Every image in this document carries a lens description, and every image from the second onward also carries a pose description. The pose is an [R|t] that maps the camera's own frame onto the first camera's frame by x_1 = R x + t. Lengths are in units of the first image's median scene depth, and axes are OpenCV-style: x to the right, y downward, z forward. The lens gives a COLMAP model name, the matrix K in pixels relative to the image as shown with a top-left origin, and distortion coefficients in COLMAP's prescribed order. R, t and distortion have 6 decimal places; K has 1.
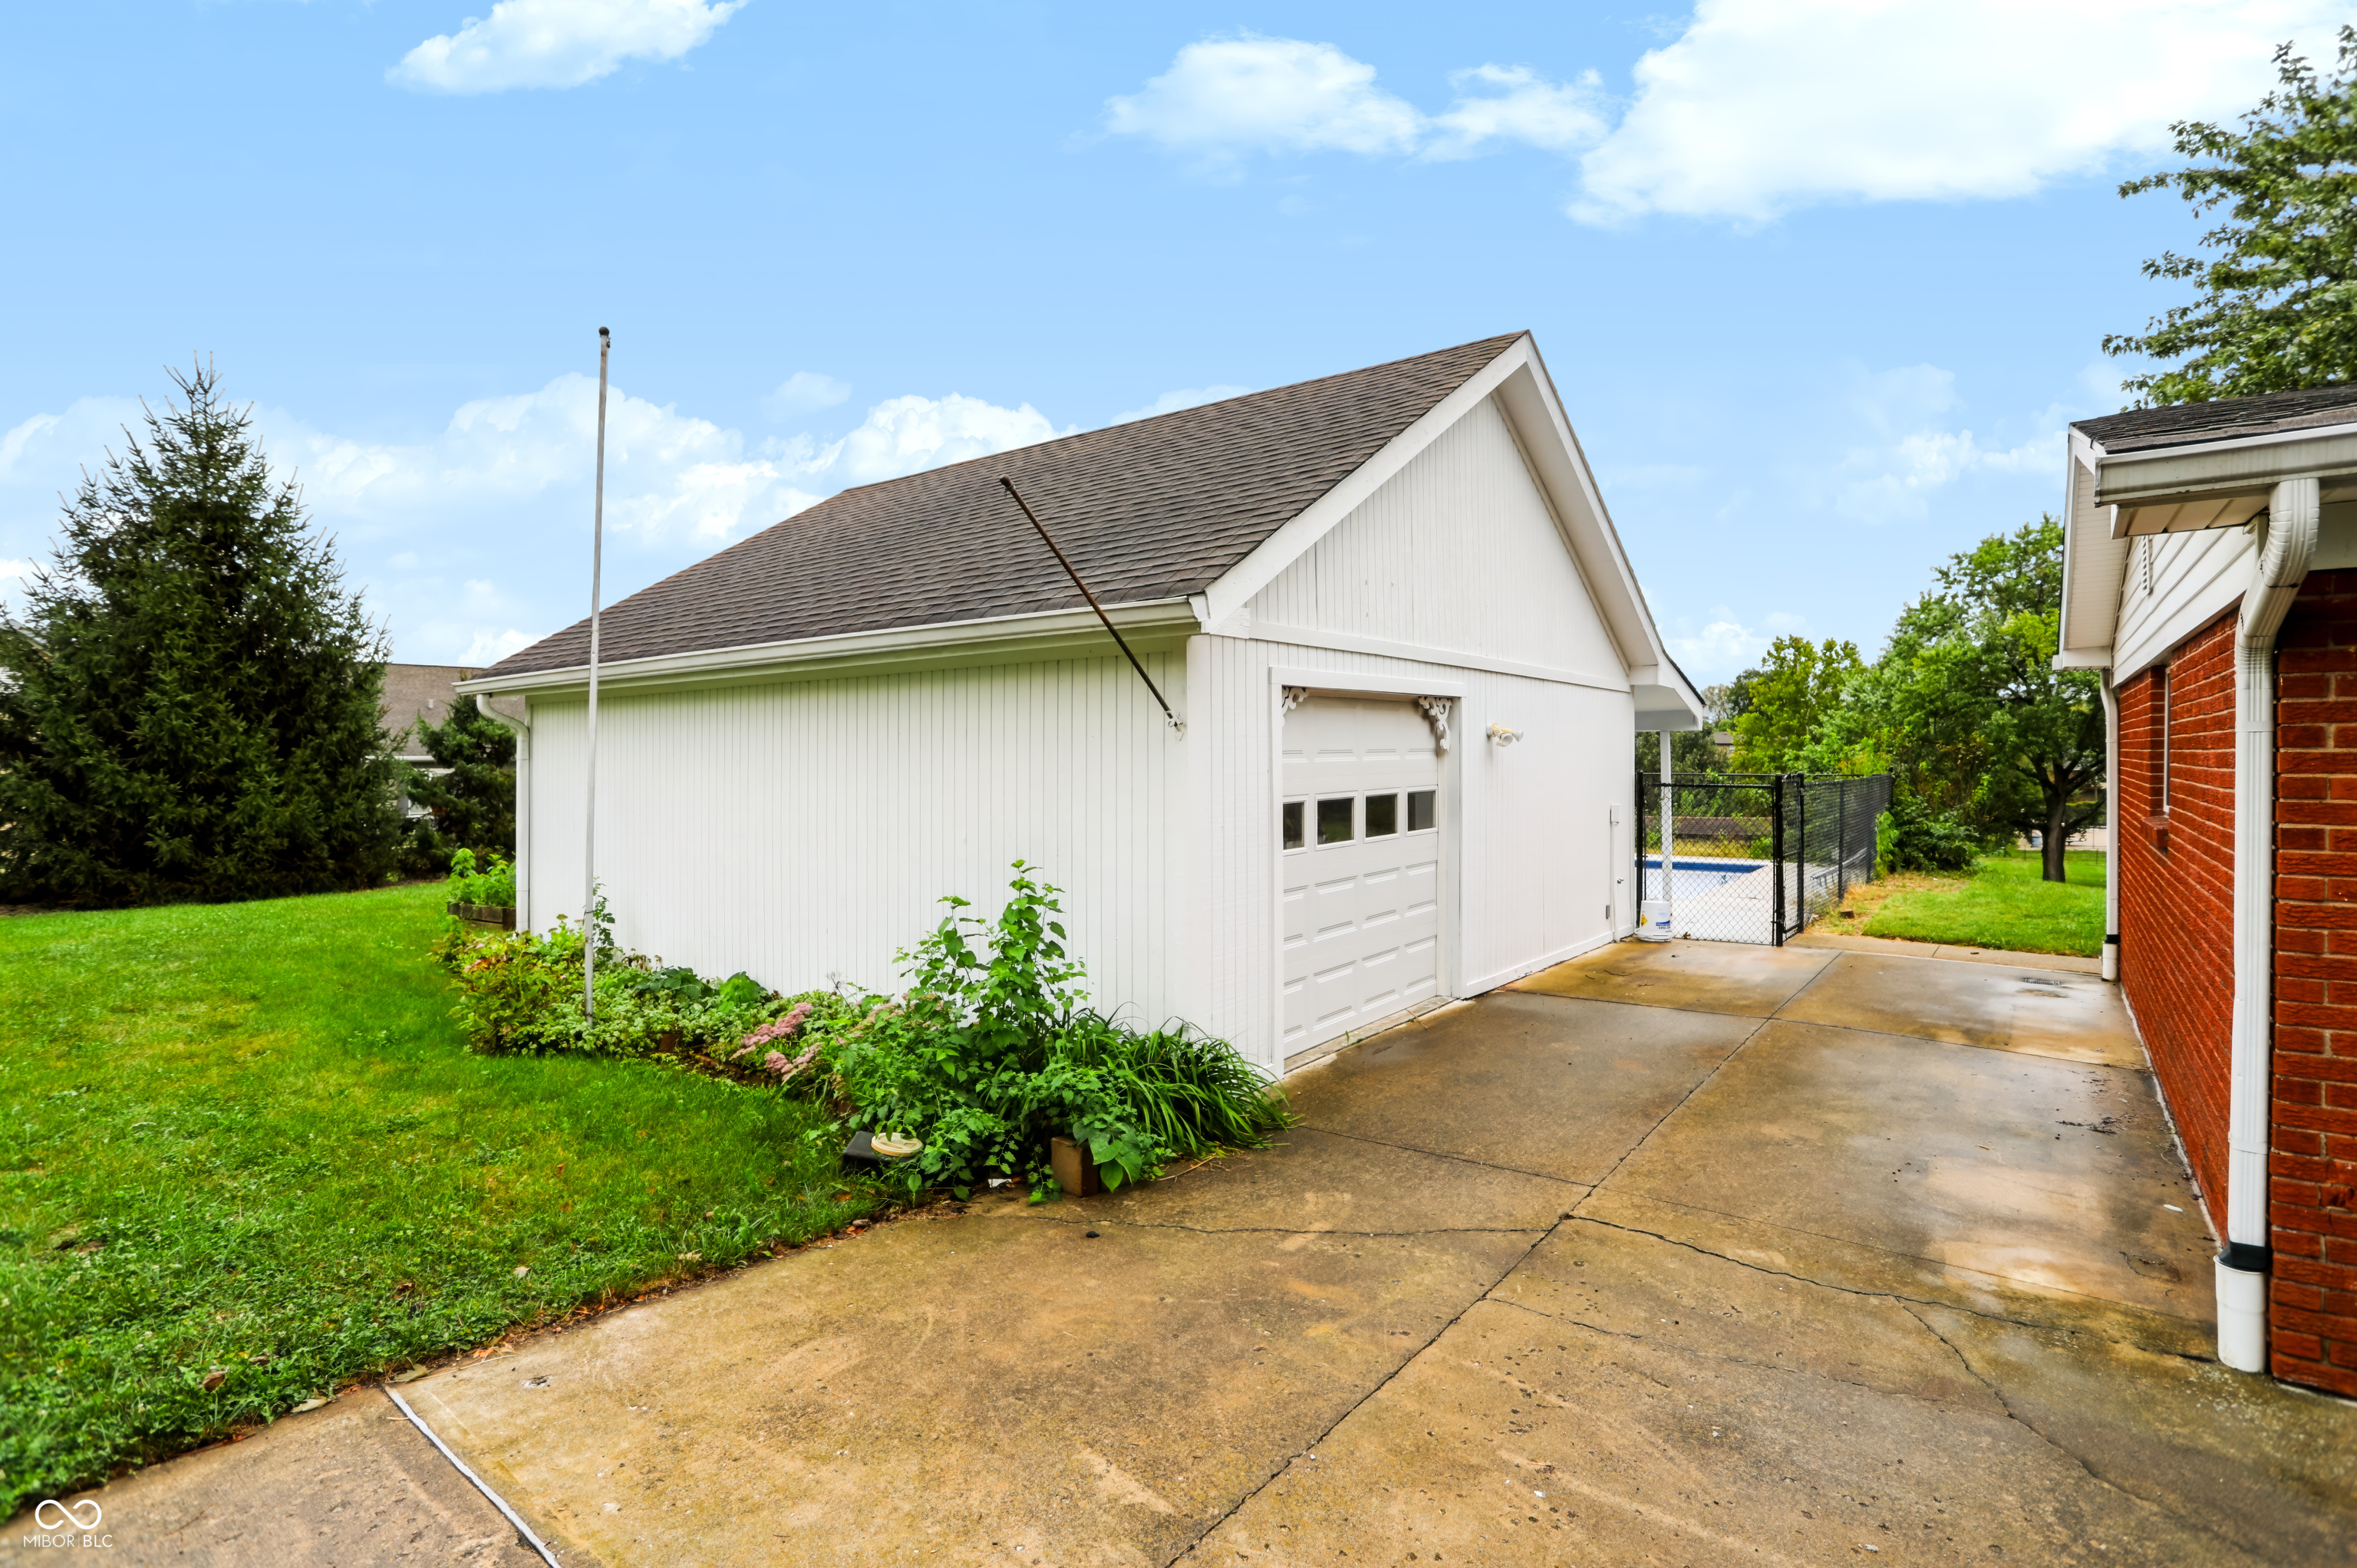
lens RADIAL K [[1111.0, 0, 1178.5], [0, 1111.0, 784.0], [0, 0, 1]] dist [-0.001054, -0.000413]
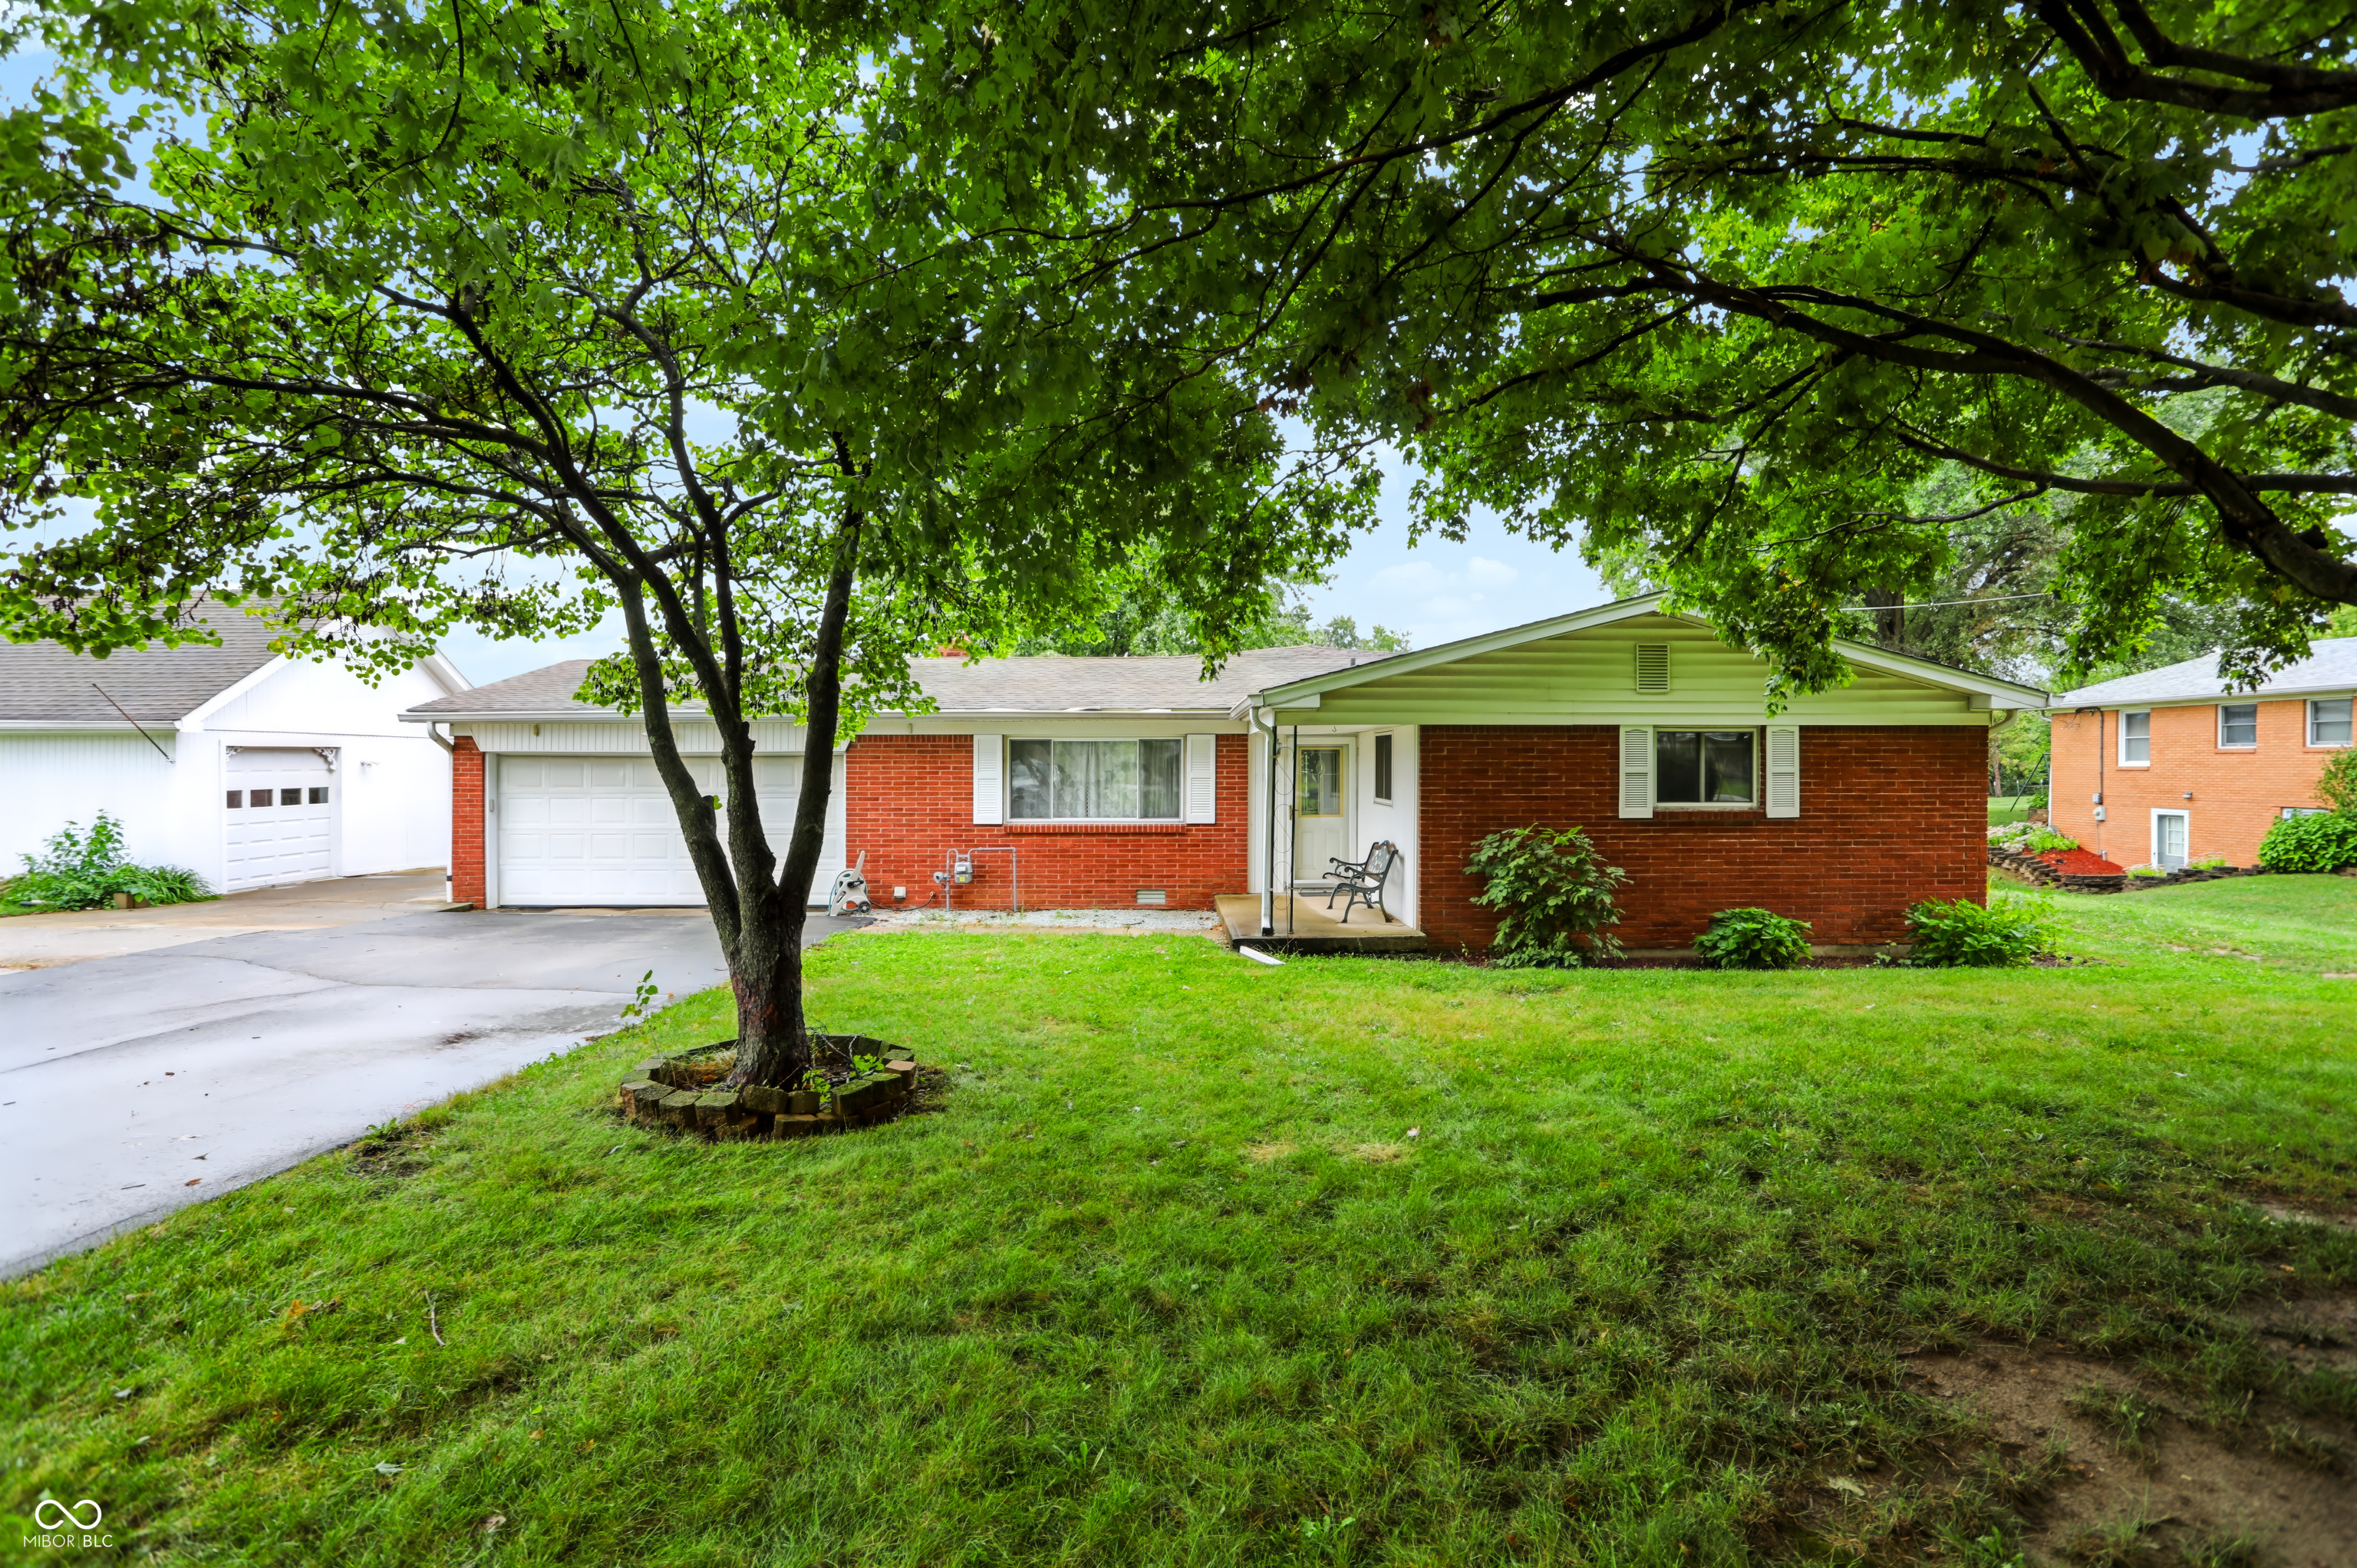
lens RADIAL K [[1170.3, 0, 1171.0], [0, 1170.3, 779.8], [0, 0, 1]] dist [-0.000527, -0.000701]
pose [[0.800064, -0.001927, 0.599912, 0.174918], [0.010300, 0.999892, -0.010525, 0.034469], [-0.599827, 0.014600, 0.799997, -2.055786]]
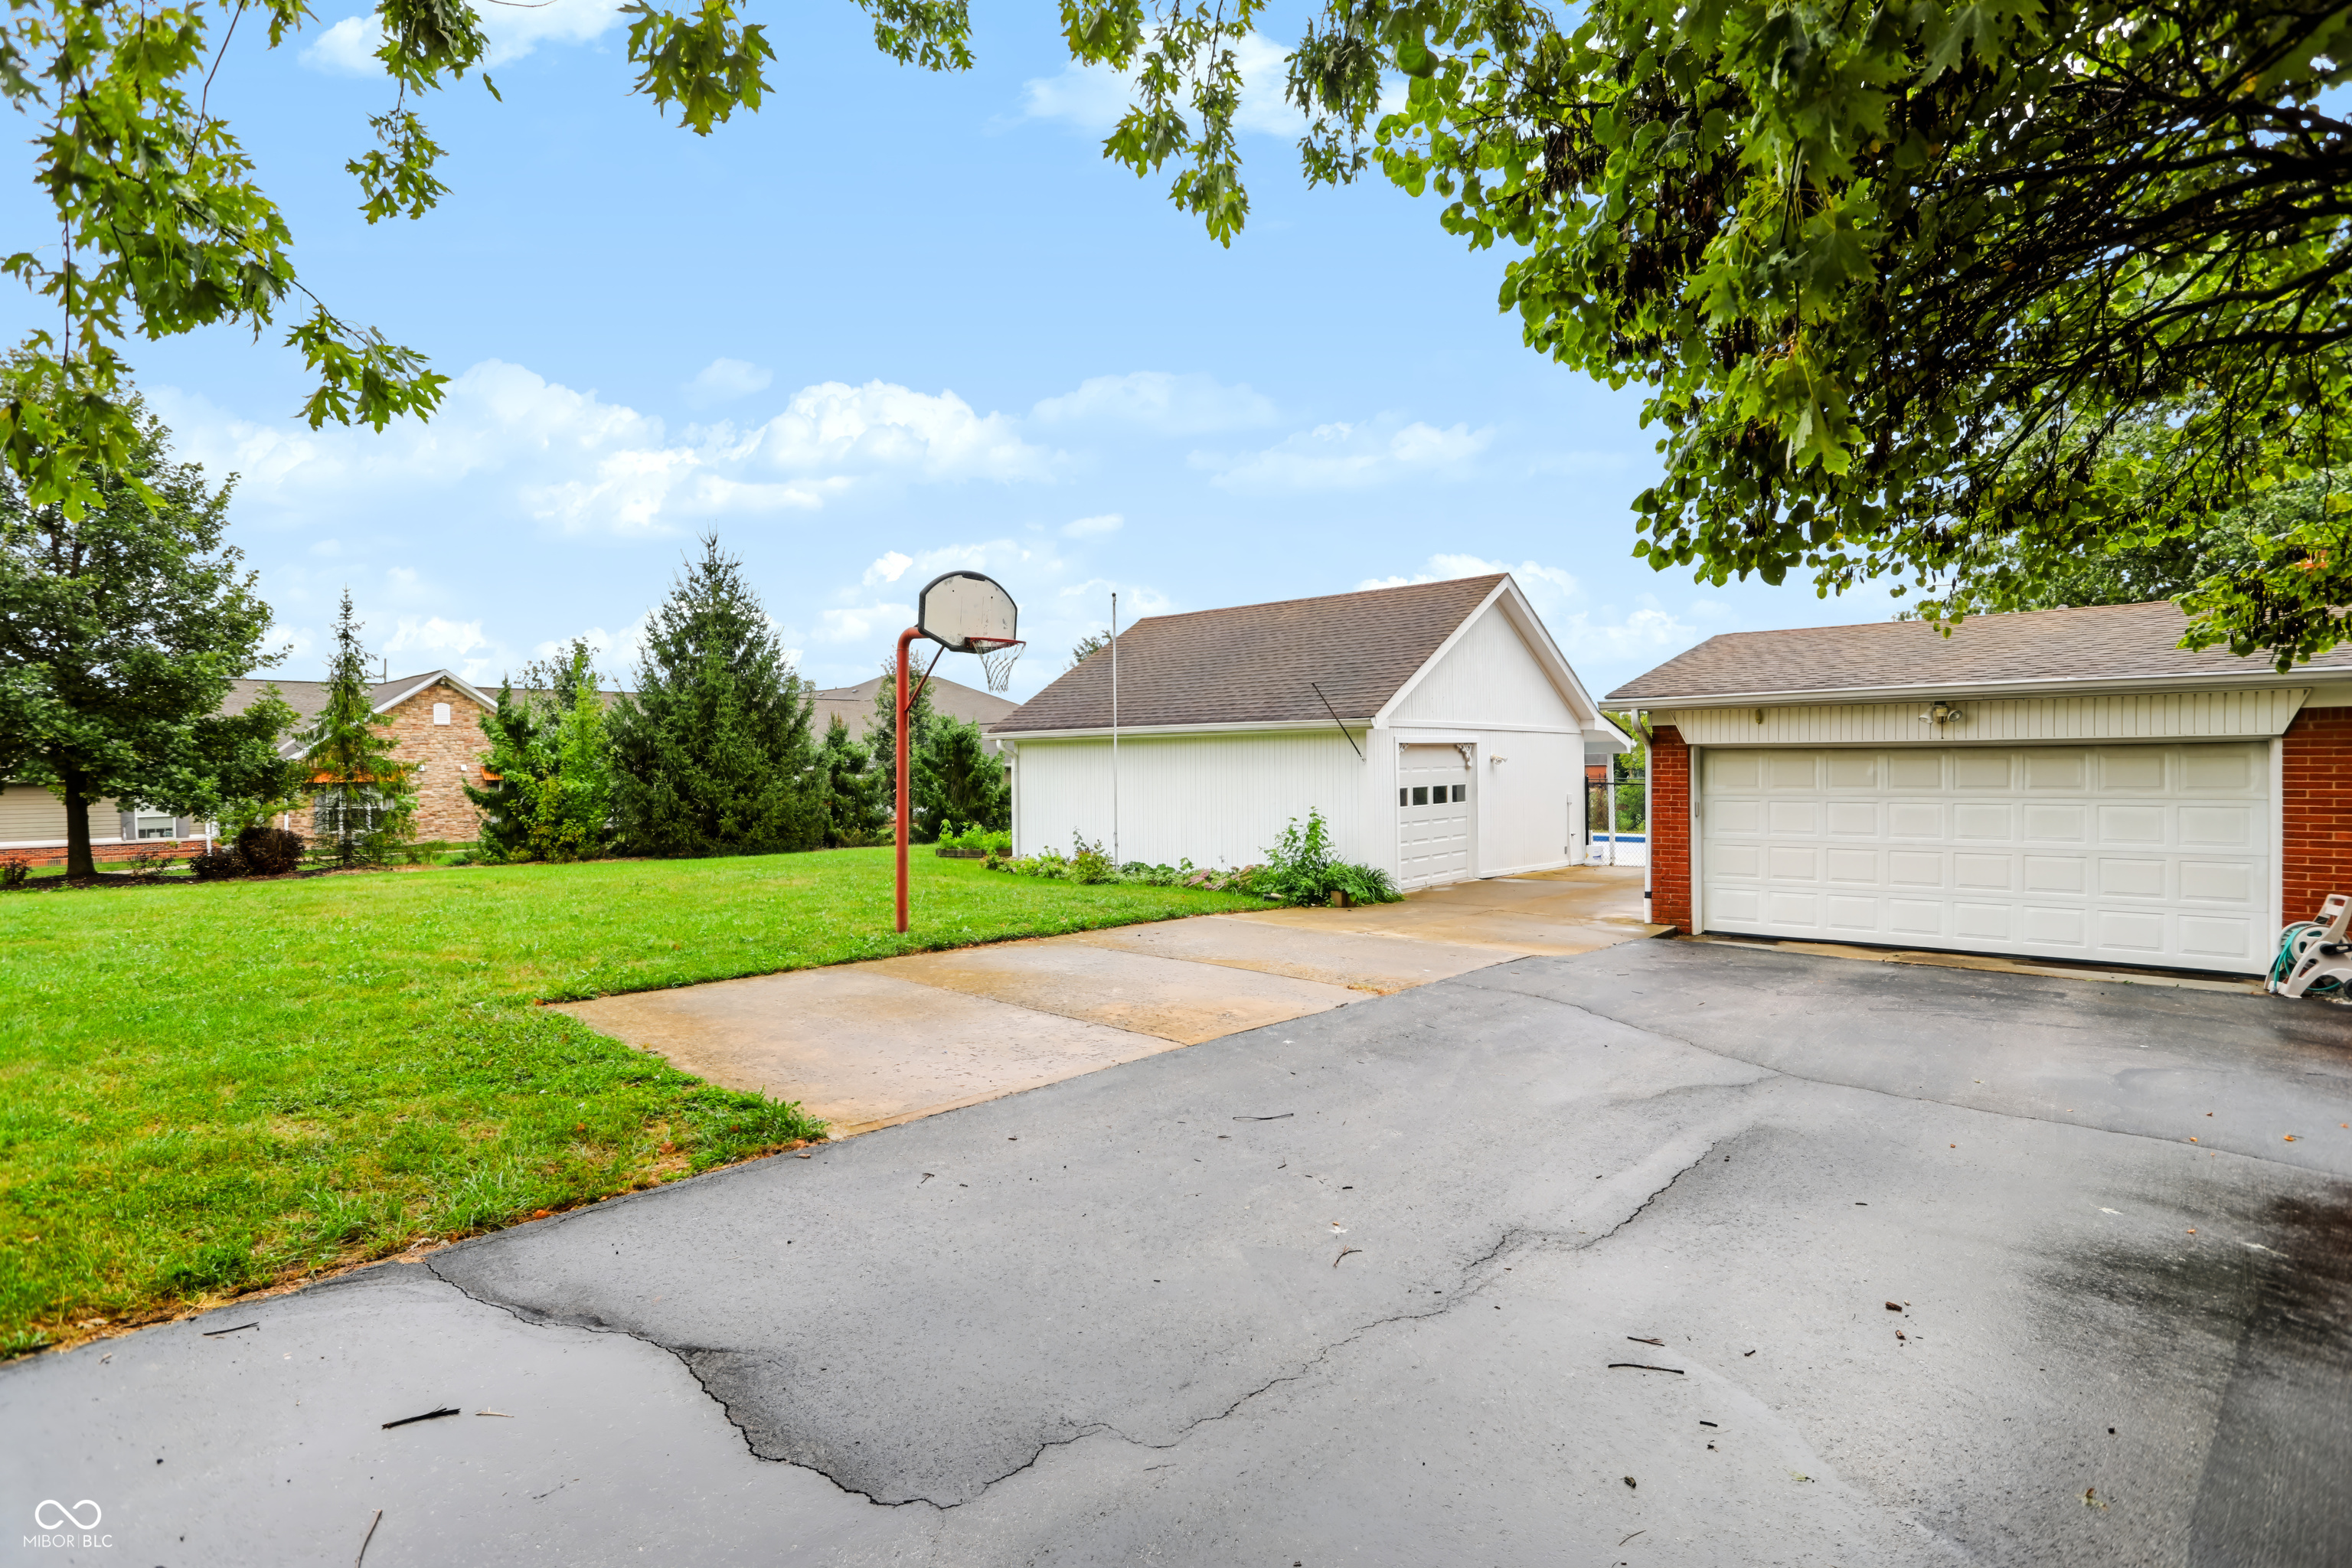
lens RADIAL K [[1167.9, 0, 1168.5], [0, 1167.9, 779.8], [0, 0, 1]] dist [-0.000527, -0.000701]
pose [[0.997234, -0.002741, -0.074272, -0.192906], [0.002045, 0.999953, -0.009449, 0.016925], [0.074294, 0.009271, 0.997193, -1.406246]]
